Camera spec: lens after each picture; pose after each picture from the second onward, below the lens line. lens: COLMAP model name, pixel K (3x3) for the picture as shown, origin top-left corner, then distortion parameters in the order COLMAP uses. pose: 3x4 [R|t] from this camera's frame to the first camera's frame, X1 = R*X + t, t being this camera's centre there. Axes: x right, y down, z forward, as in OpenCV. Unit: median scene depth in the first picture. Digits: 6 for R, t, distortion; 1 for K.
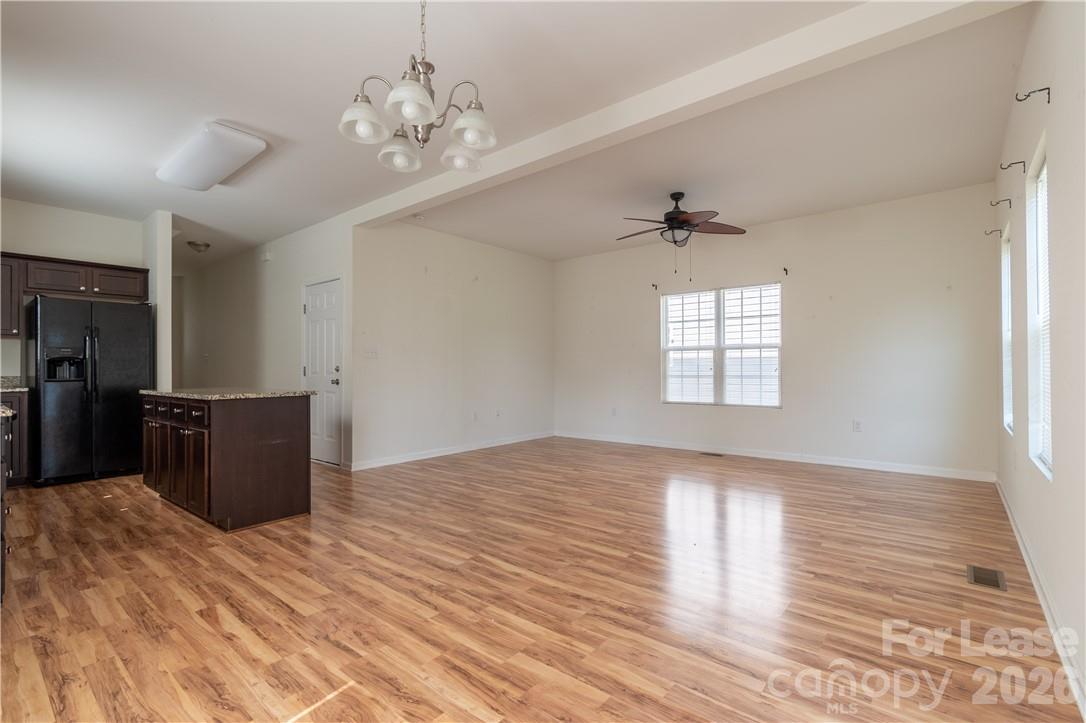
lens RADIAL K [[492.7, 0, 544.7], [0, 492.7, 364.3], [0, 0, 1]] dist [0.003130, -0.001197]
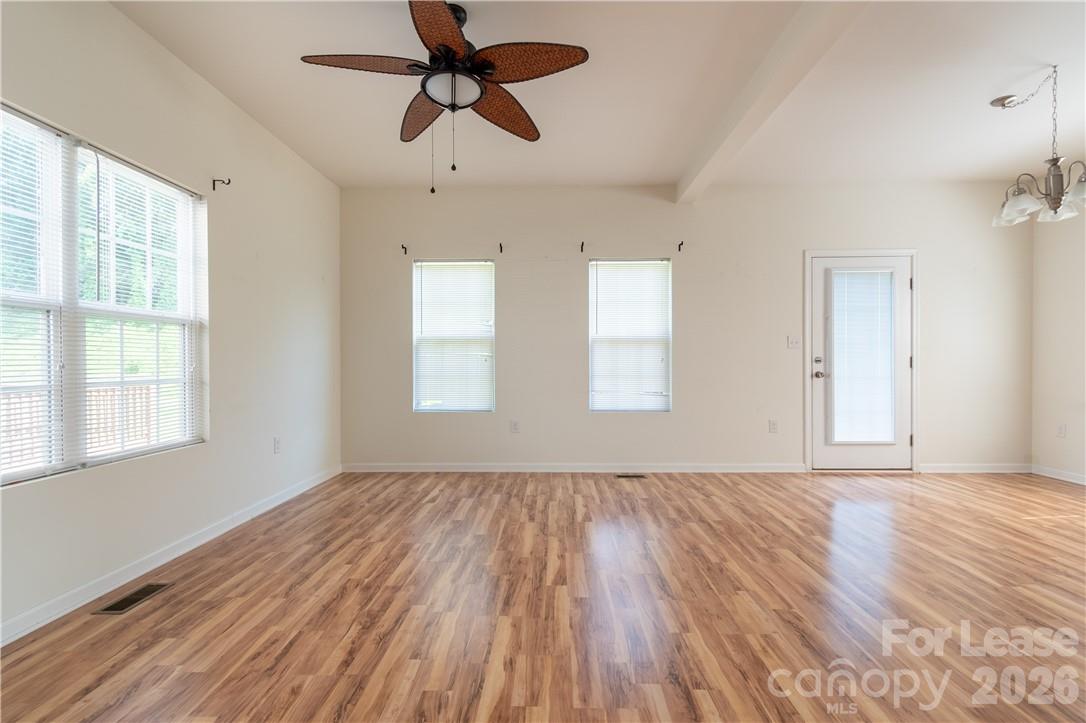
lens RADIAL K [[492.7, 0, 547.5], [0, 492.7, 361.6], [0, 0, 1]] dist [0.003130, -0.001197]
pose [[-0.625845, 0.009350, 0.779891, -0.209347], [-0.002157, 0.999904, -0.013719, 0.017491], [-0.779944, -0.010268, -0.625765, 1.453754]]
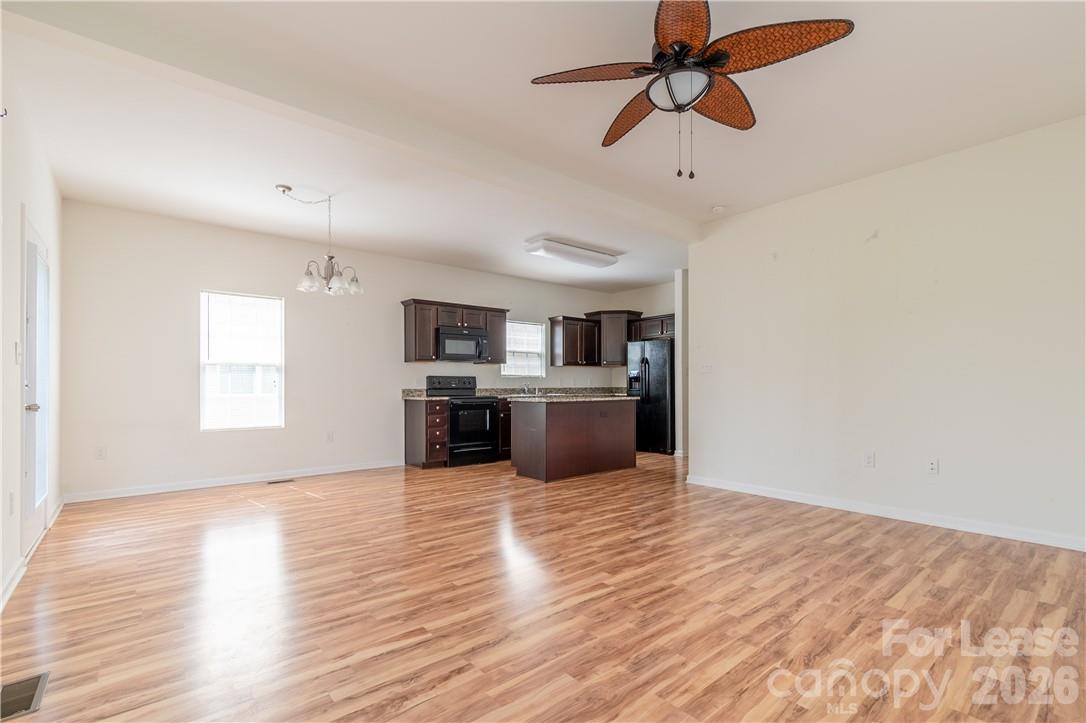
lens RADIAL K [[492.7, 0, 543.5], [0, 492.7, 391.5], [0, 0, 1]] dist [0.003130, -0.001197]
pose [[-0.181648, 0.020819, -0.983143, 0.867731], [0.014965, 0.999719, 0.018405, 0.001952], [0.983250, -0.011370, -0.181909, 1.125212]]
